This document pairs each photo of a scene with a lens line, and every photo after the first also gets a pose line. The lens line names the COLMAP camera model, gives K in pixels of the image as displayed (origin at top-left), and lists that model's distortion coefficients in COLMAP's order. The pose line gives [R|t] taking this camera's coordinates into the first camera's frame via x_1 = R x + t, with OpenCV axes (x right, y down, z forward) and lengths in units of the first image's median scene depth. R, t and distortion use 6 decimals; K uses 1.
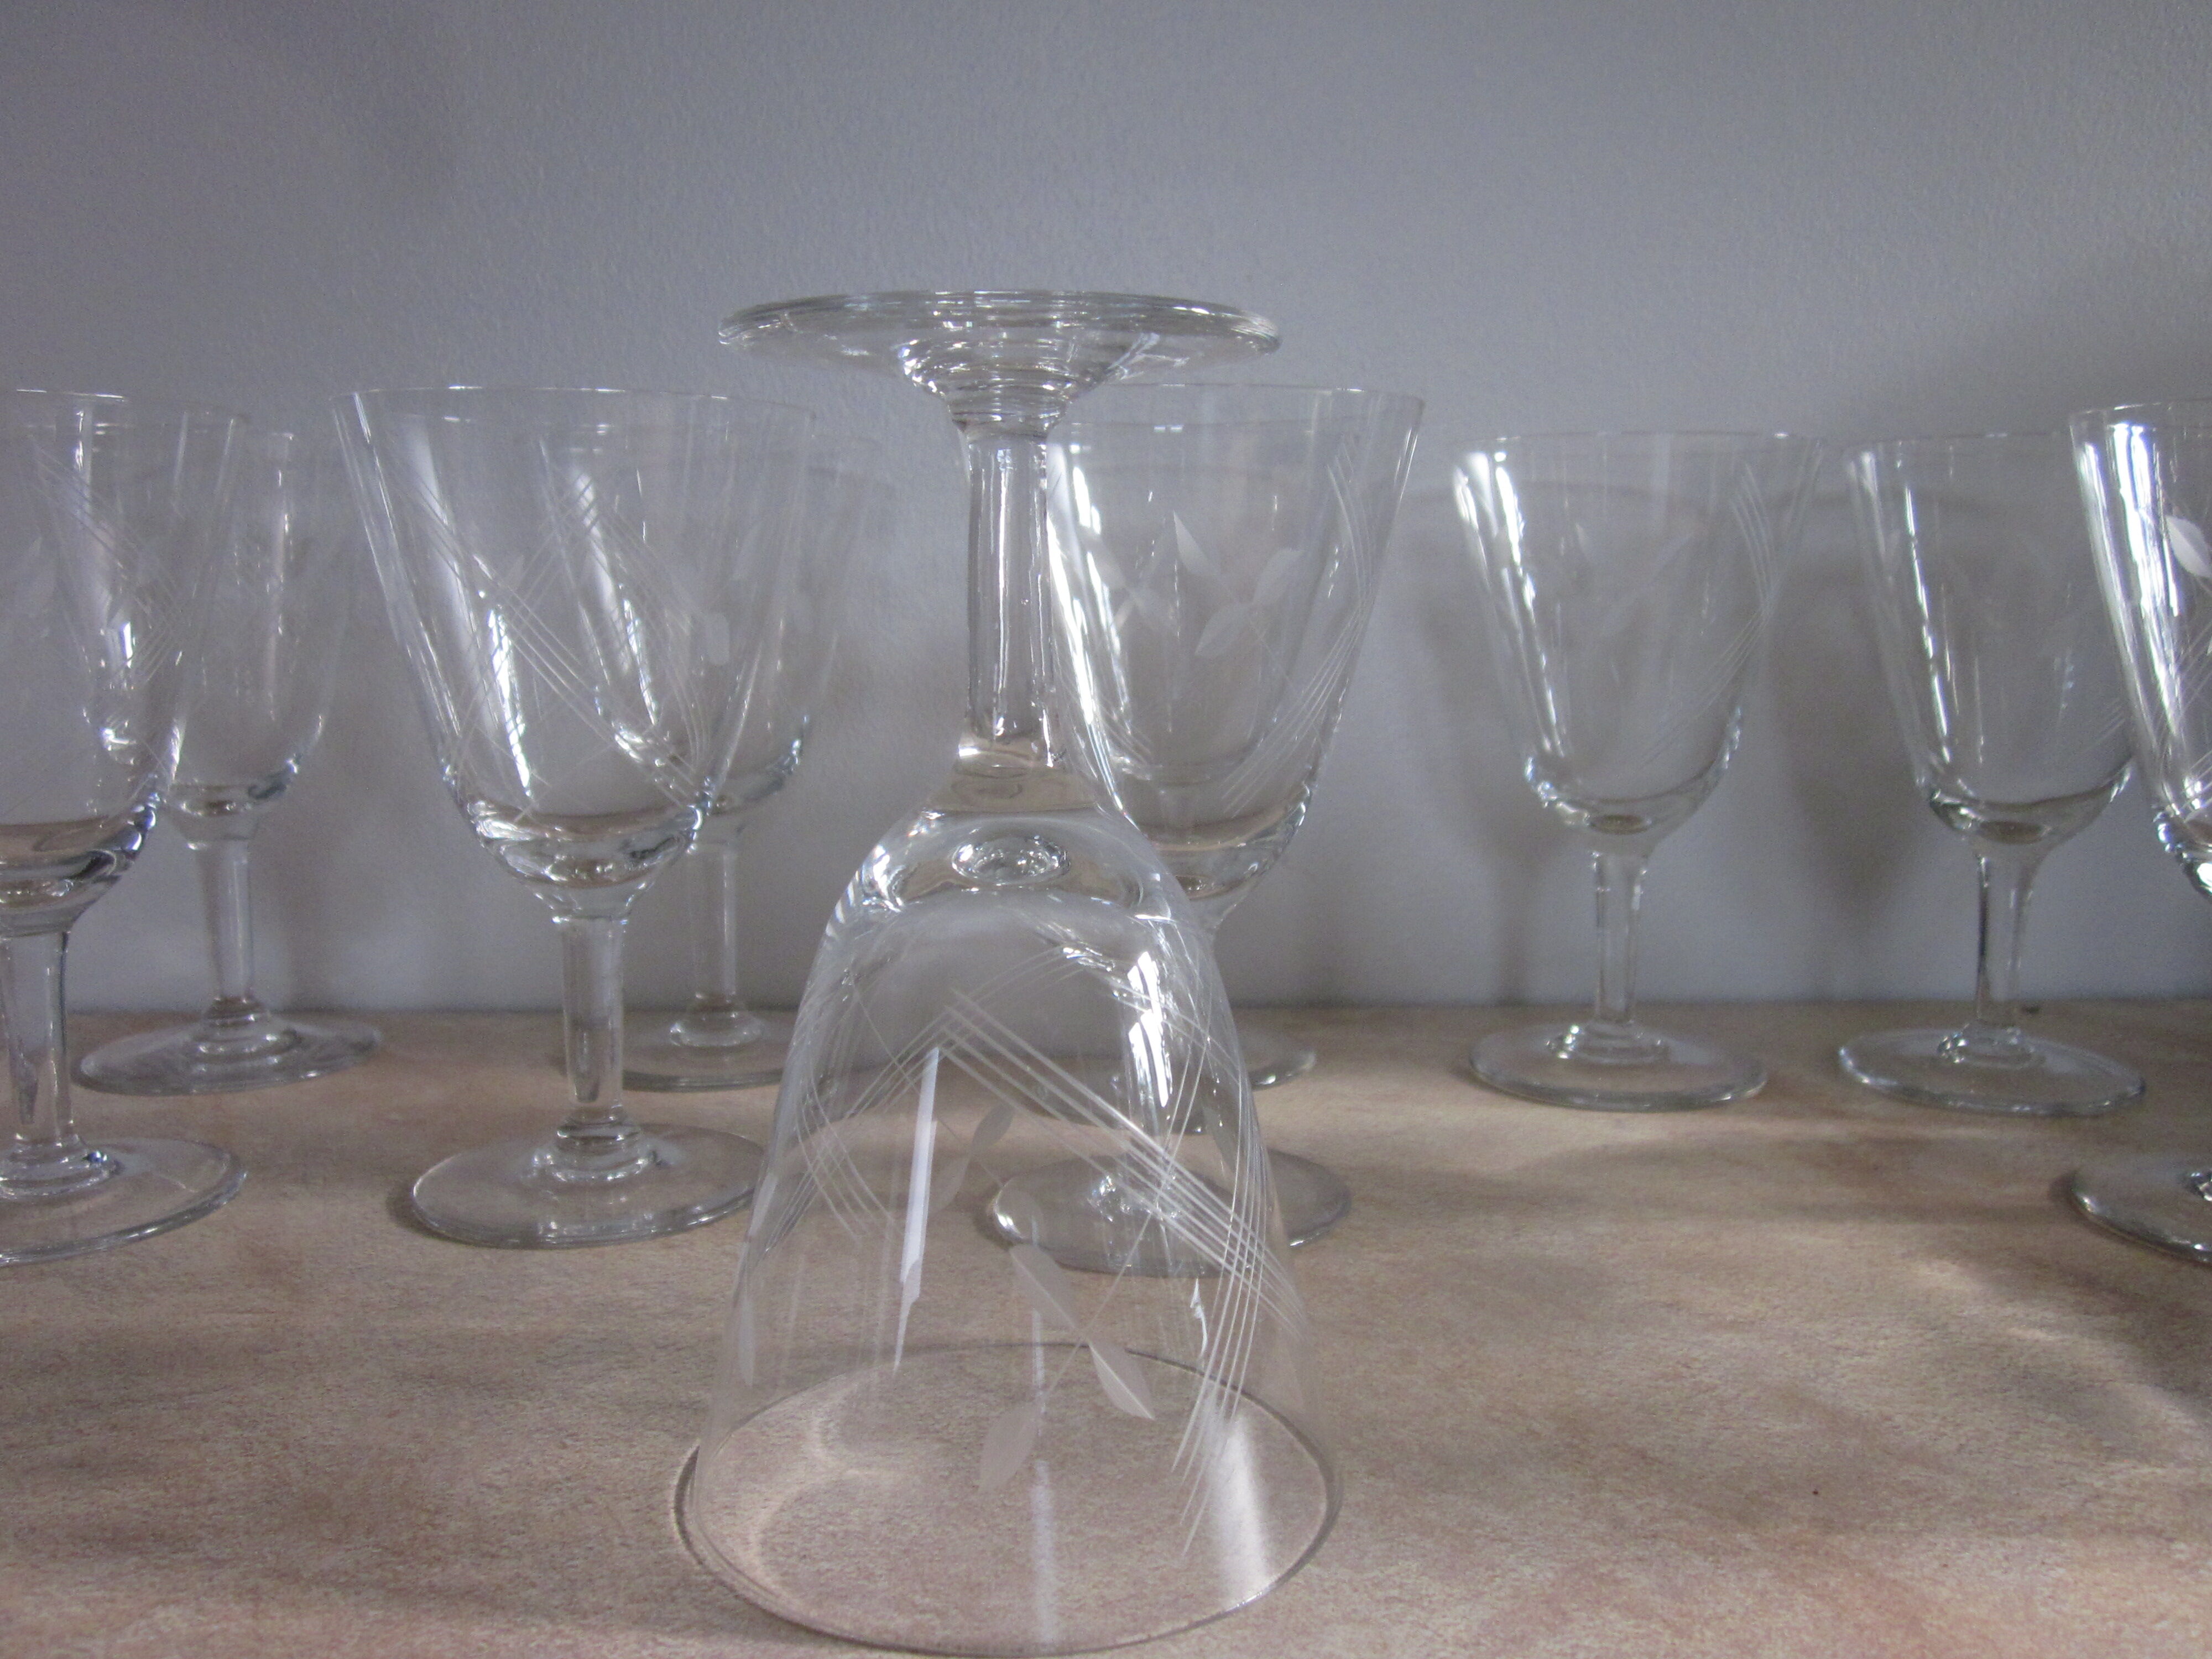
lens RADIAL K [[1810.5, 0, 1104.5], [0, 1810.5, 828.6], [0, 0, 1]] dist [-0.037380, 0.003533]
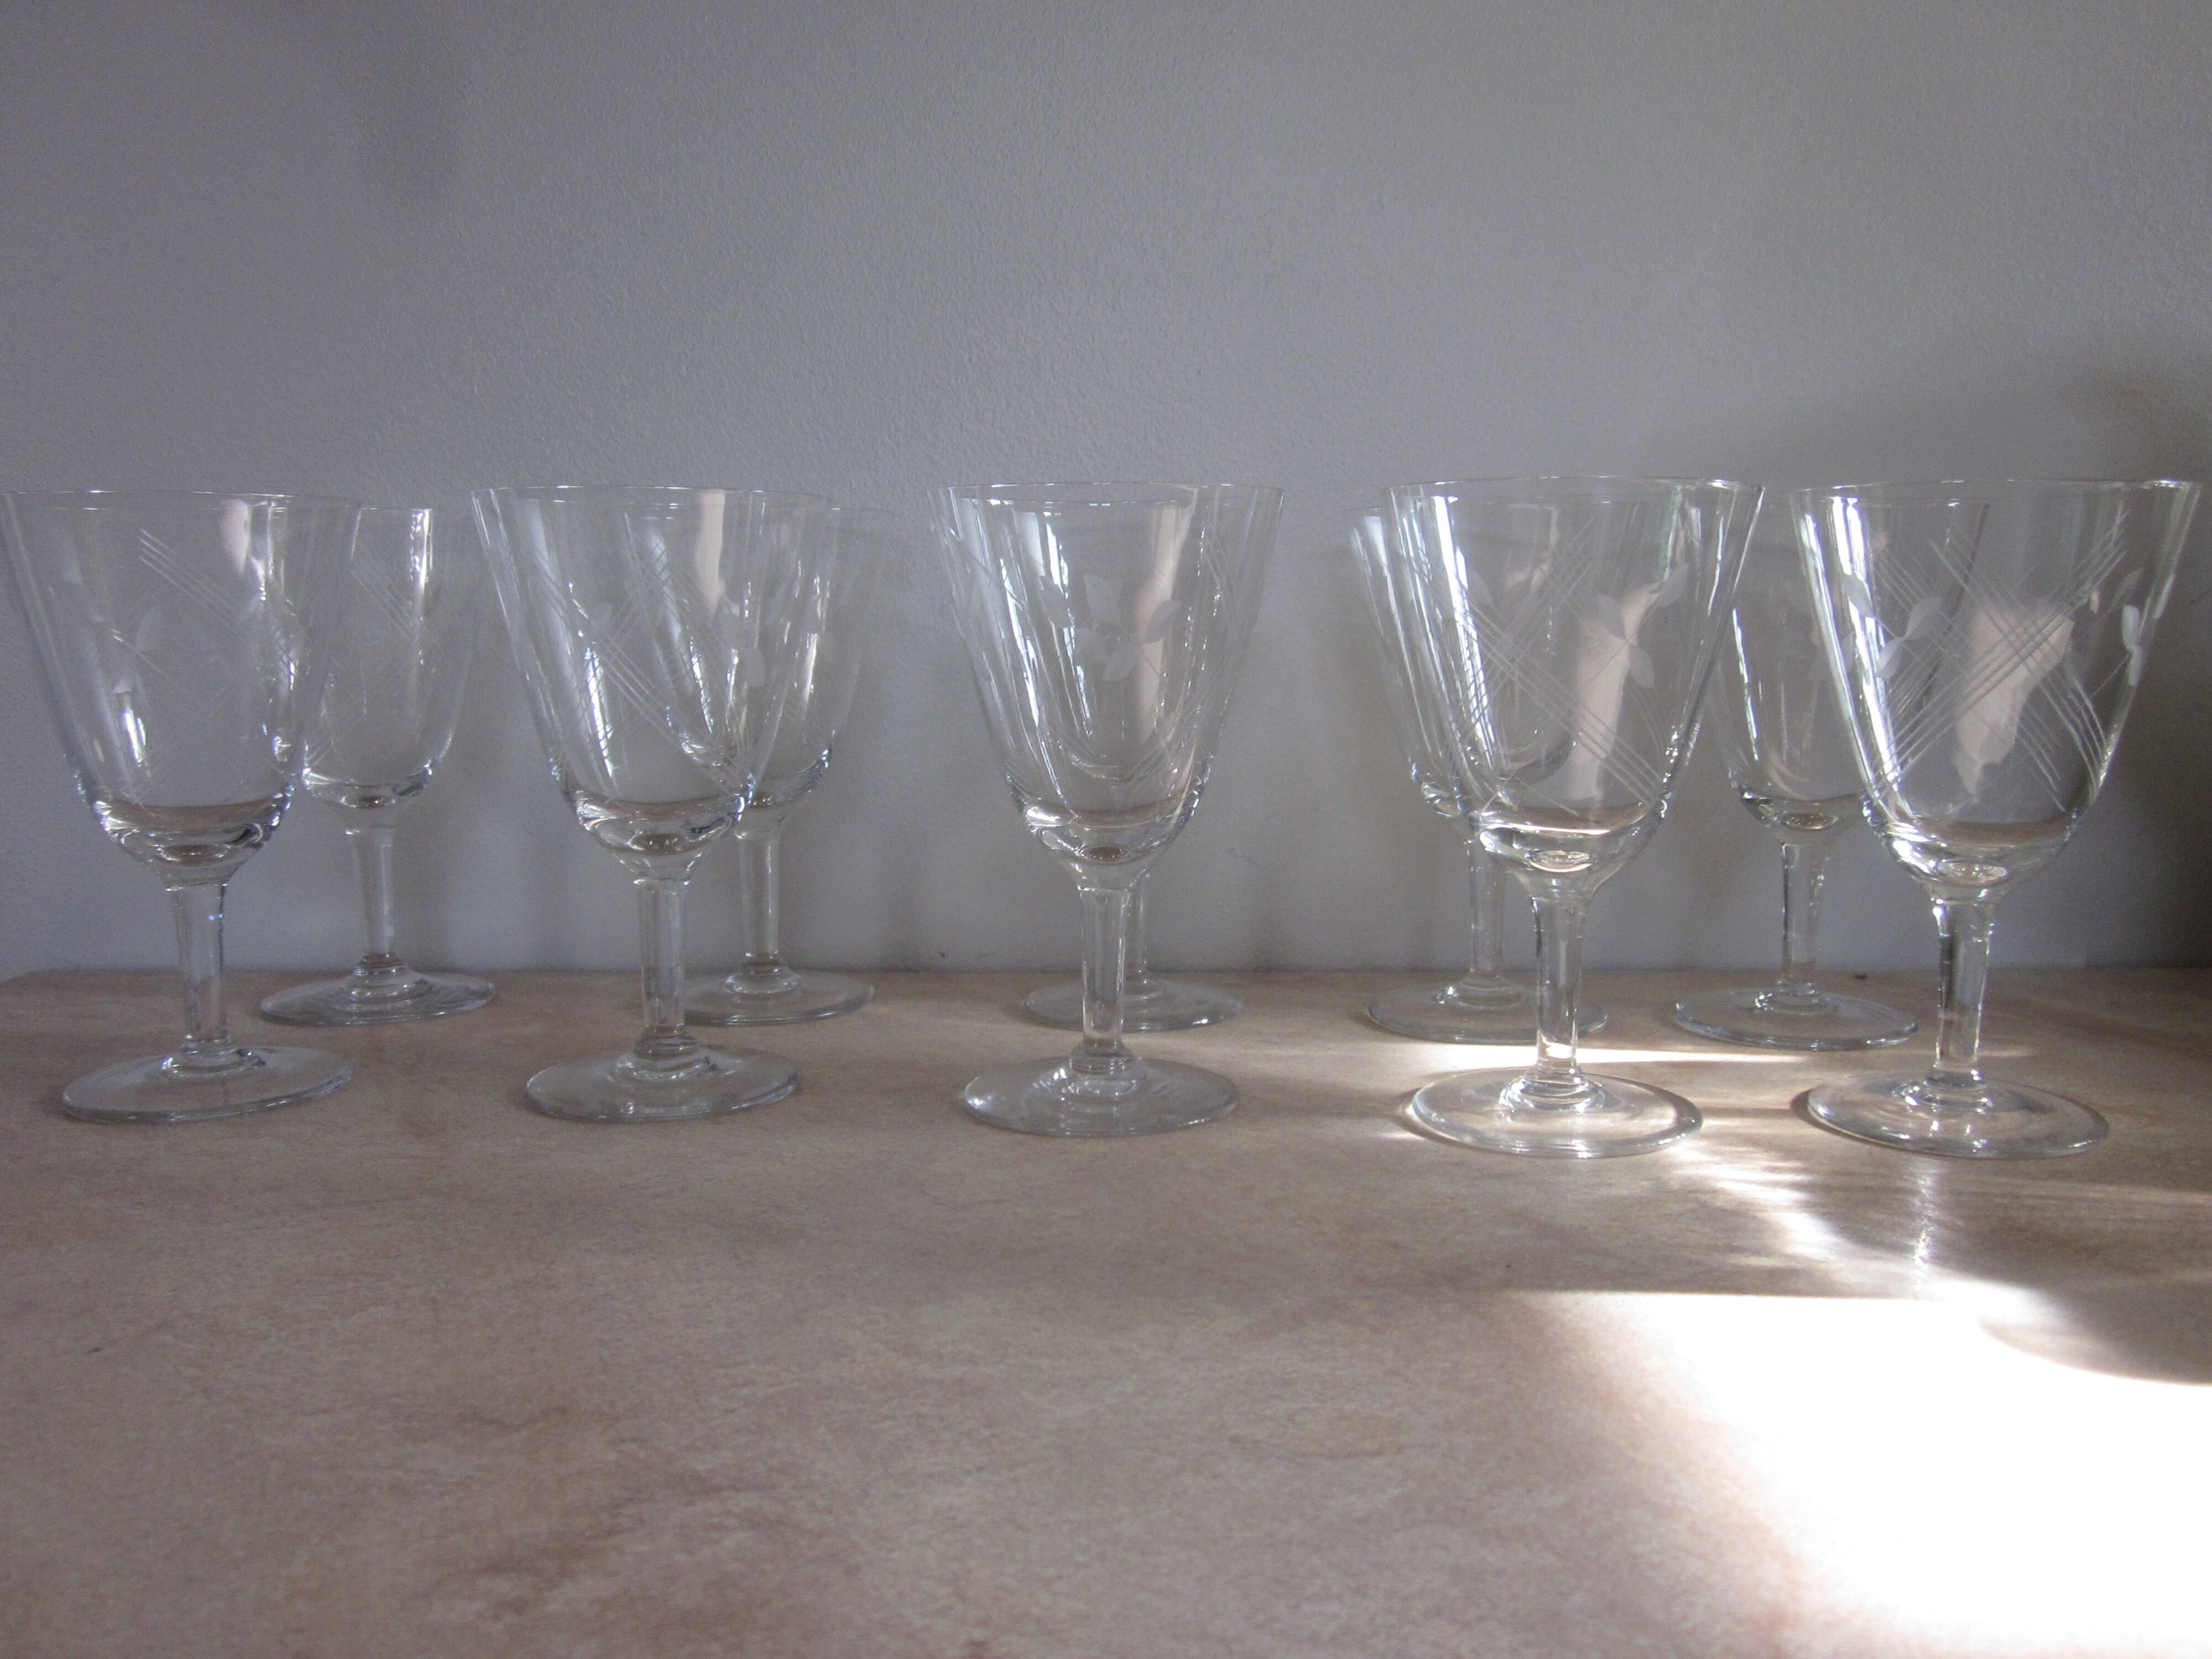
lens RADIAL K [[1810.5, 0, 1108.5], [0, 1810.5, 820.8], [0, 0, 1]] dist [-0.037380, 0.003533]
pose [[0.999297, 0.001087, -0.037470, 0.084443], [-0.001804, 0.999816, -0.019112, 0.028958], [0.037443, 0.019166, 0.999115, -0.283586]]
